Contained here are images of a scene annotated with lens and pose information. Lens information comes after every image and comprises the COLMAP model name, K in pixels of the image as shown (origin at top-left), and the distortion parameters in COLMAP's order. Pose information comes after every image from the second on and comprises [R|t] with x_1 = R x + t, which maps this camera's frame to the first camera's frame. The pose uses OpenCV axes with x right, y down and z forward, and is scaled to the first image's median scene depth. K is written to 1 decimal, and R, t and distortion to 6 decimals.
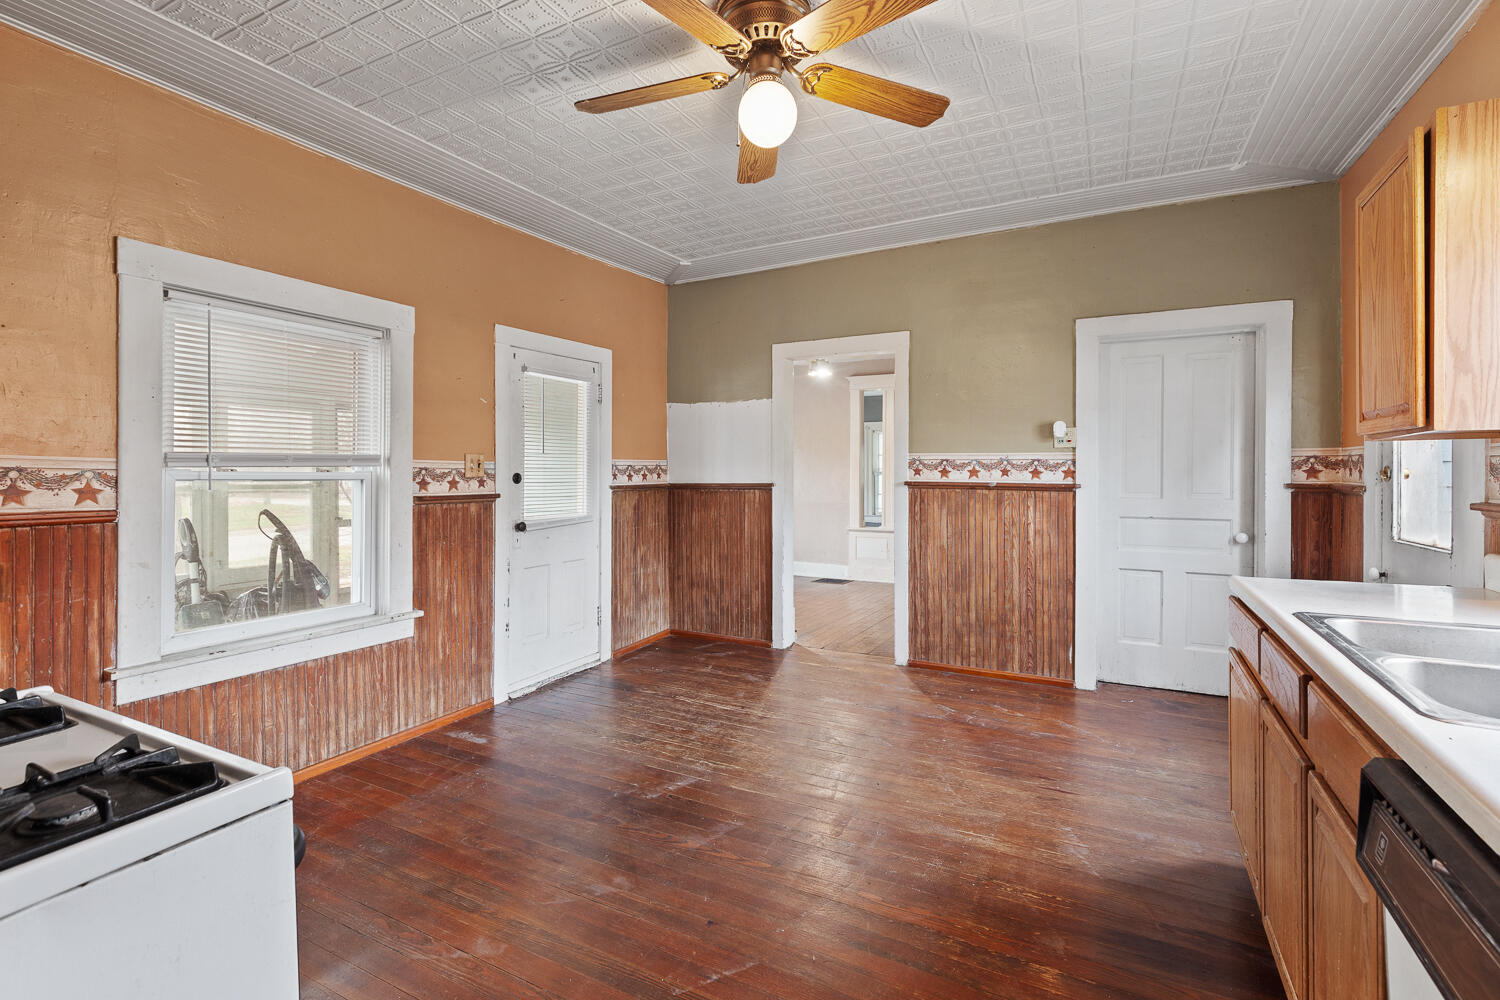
lens RADIAL K [[681.7, 0, 748.9], [0, 681.7, 475.7], [0, 0, 1]] dist [0.002577, -0.000119]
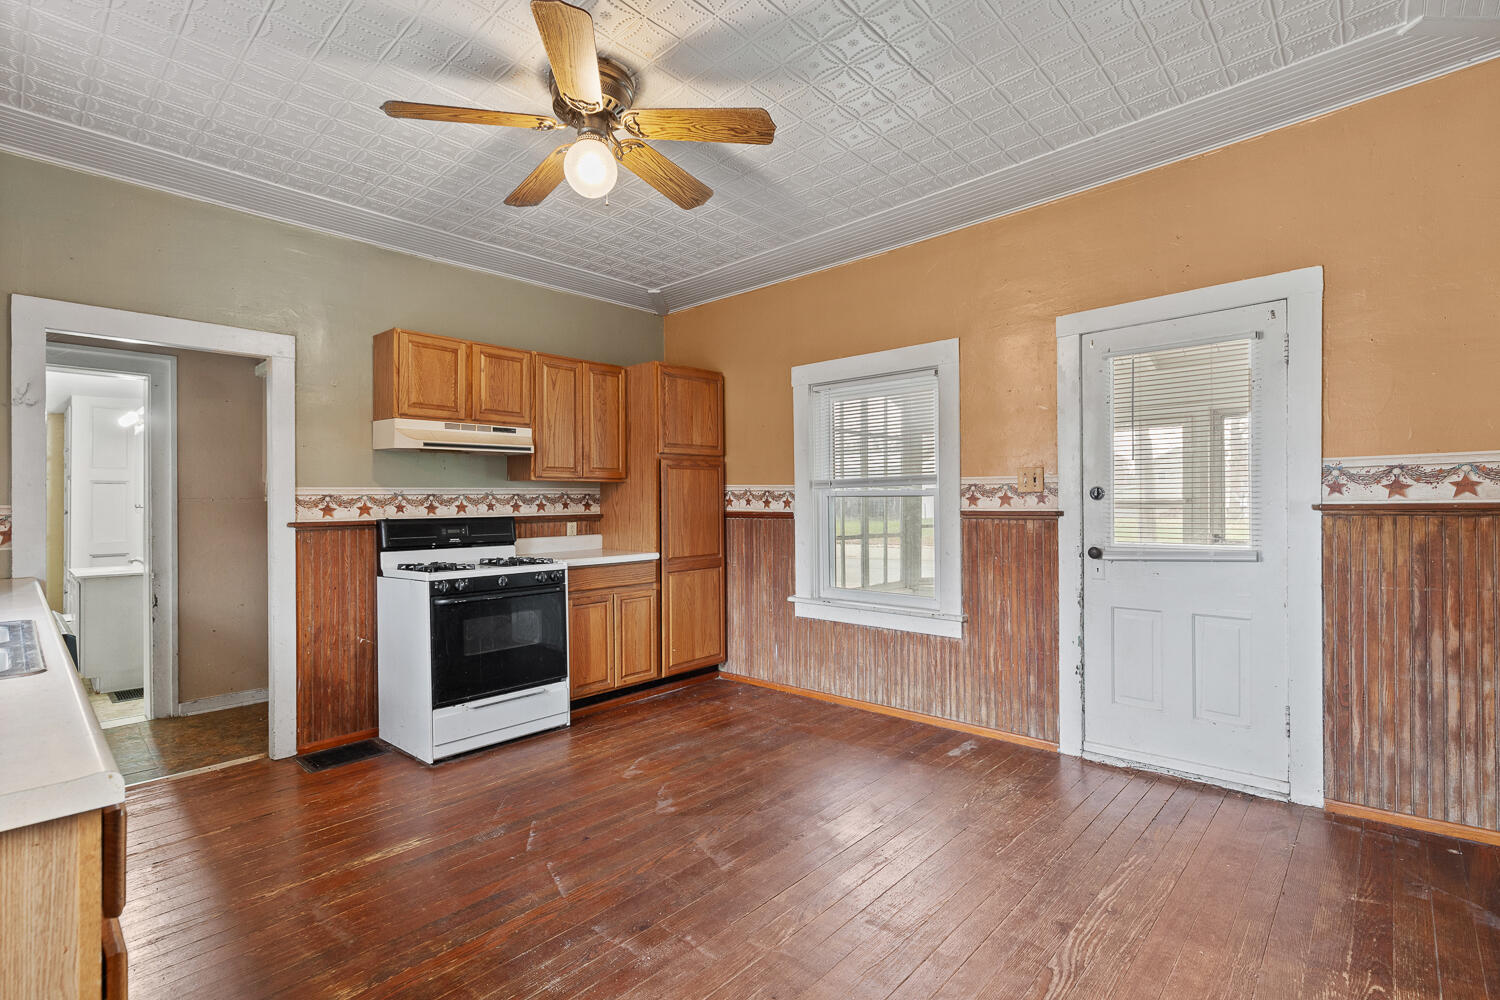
lens RADIAL K [[685.9, 0, 756.5], [0, 685.9, 499.0], [0, 0, 1]] dist [0.001050, -0.000042]
pose [[-0.248823, -0.000698, -0.968549, 0.562888], [0.006302, 0.999977, -0.002340, 0.010496], [0.968529, -0.006686, -0.248813, 0.824387]]
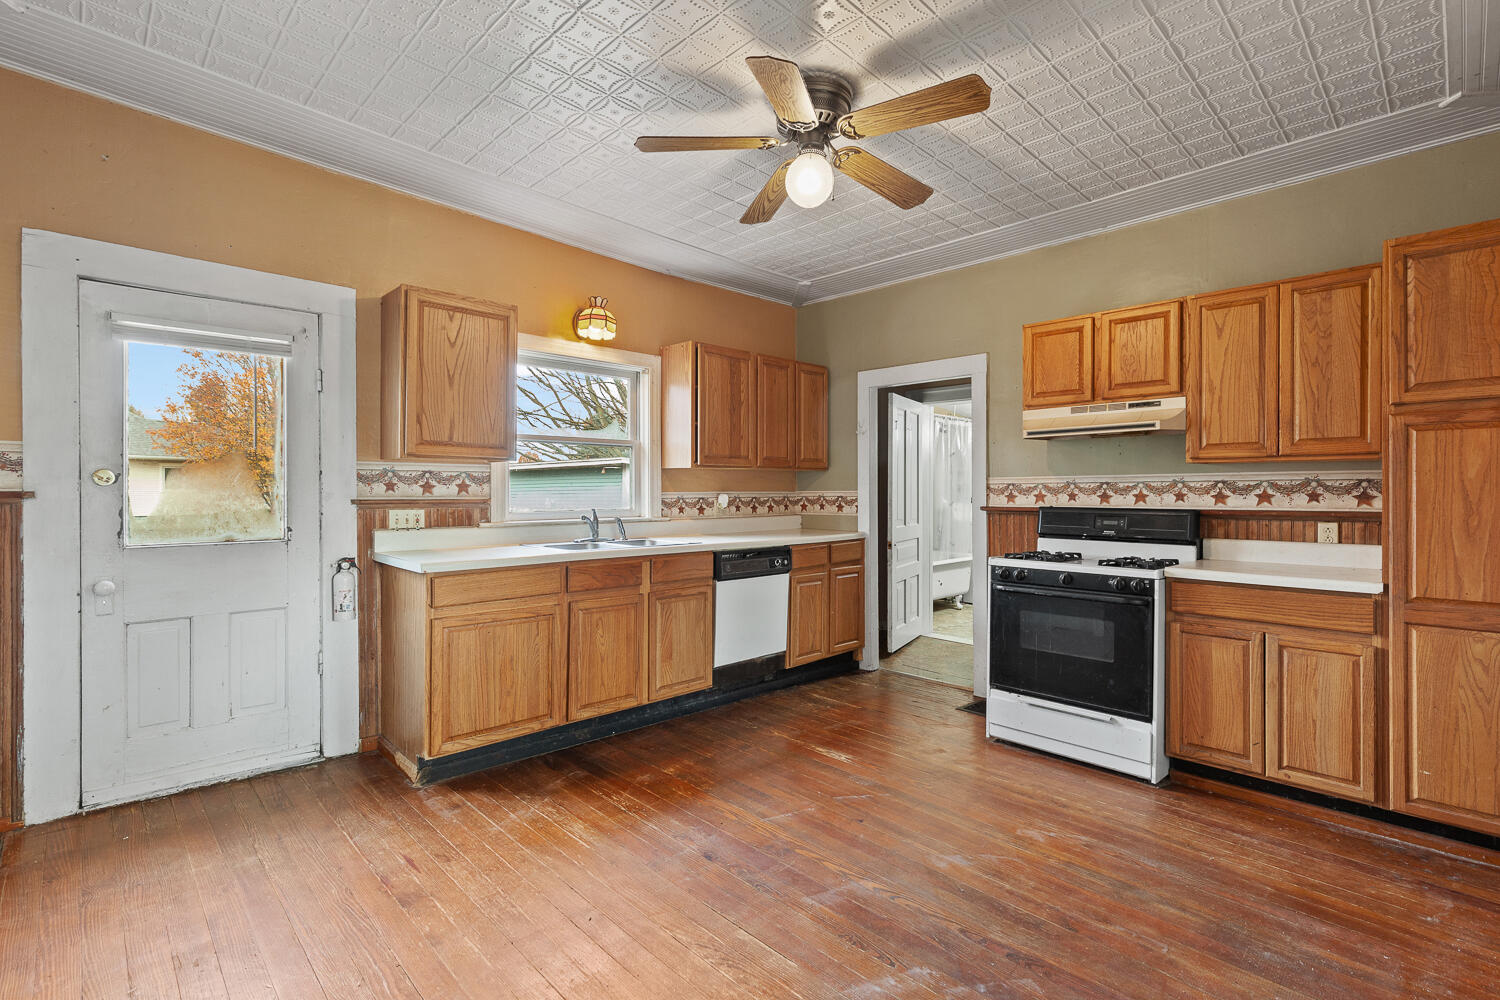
lens RADIAL K [[694.5, 0, 749.7], [0, 694.5, 488.2], [0, 0, 1]] dist [0.002855, 0.000122]
pose [[-0.951291, -0.000209, 0.308296, -0.133087], [-0.001140, 0.999995, -0.002840, 0.009773], [-0.308293, -0.003053, -0.951286, 1.178180]]
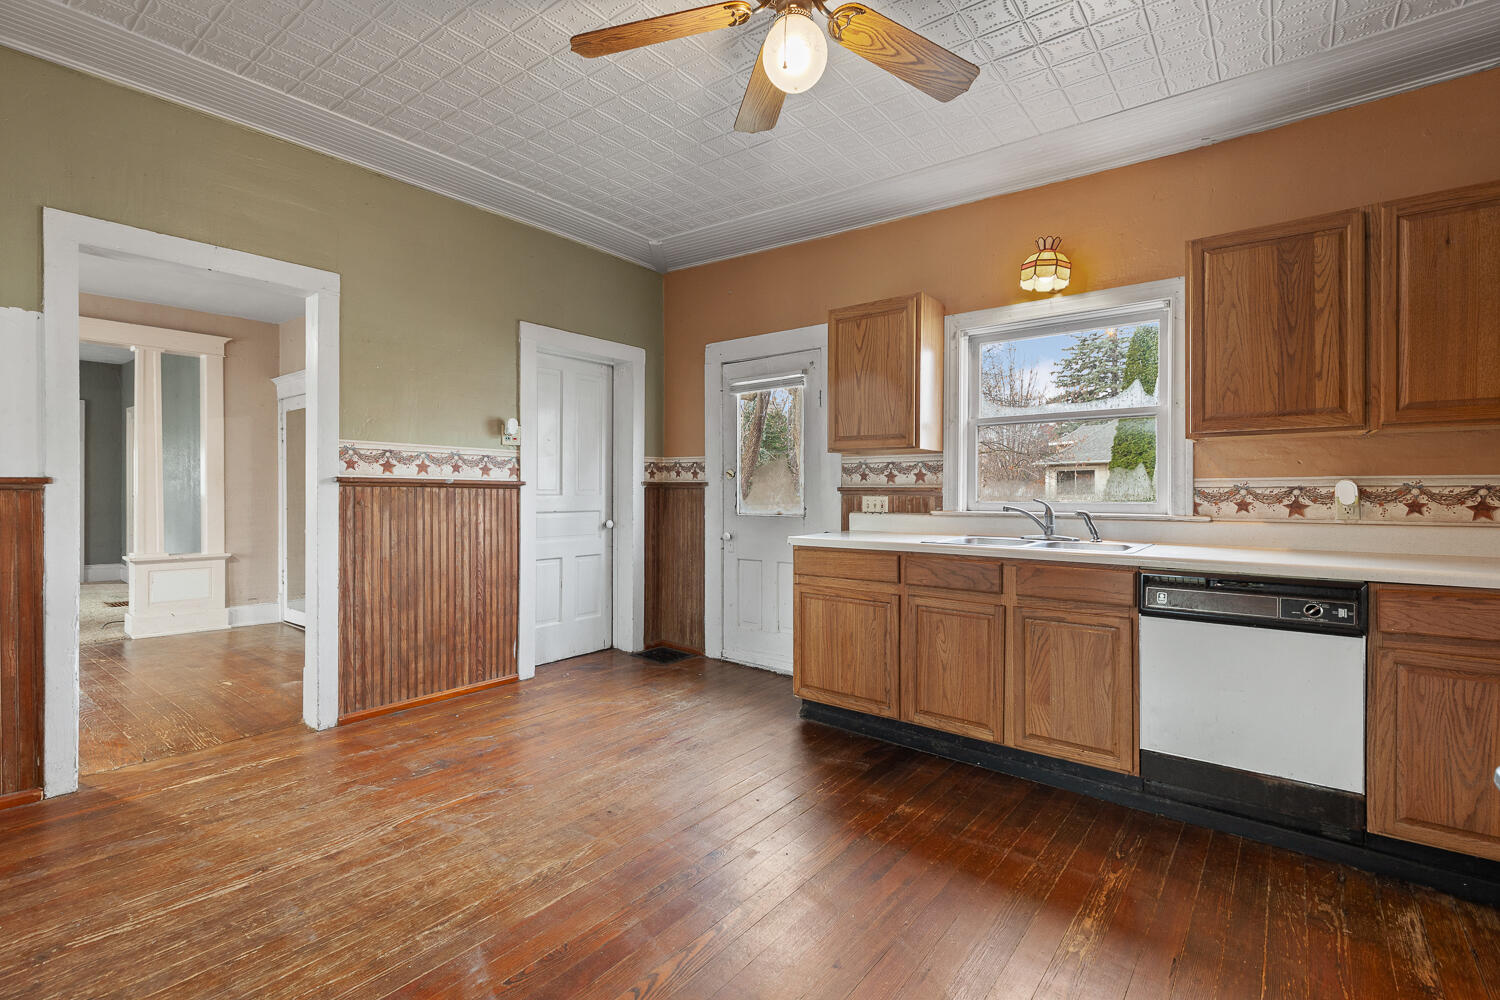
lens RADIAL K [[678.9, 0, 749.1], [0, 678.9, 491.1], [0, 0, 1]] dist [0.003723, 0.000042]
pose [[0.182995, -0.000830, 0.983114, -0.464758], [0.000449, 1.000000, 0.000761, 0.026443], [-0.983114, 0.000302, 0.182995, 0.479139]]
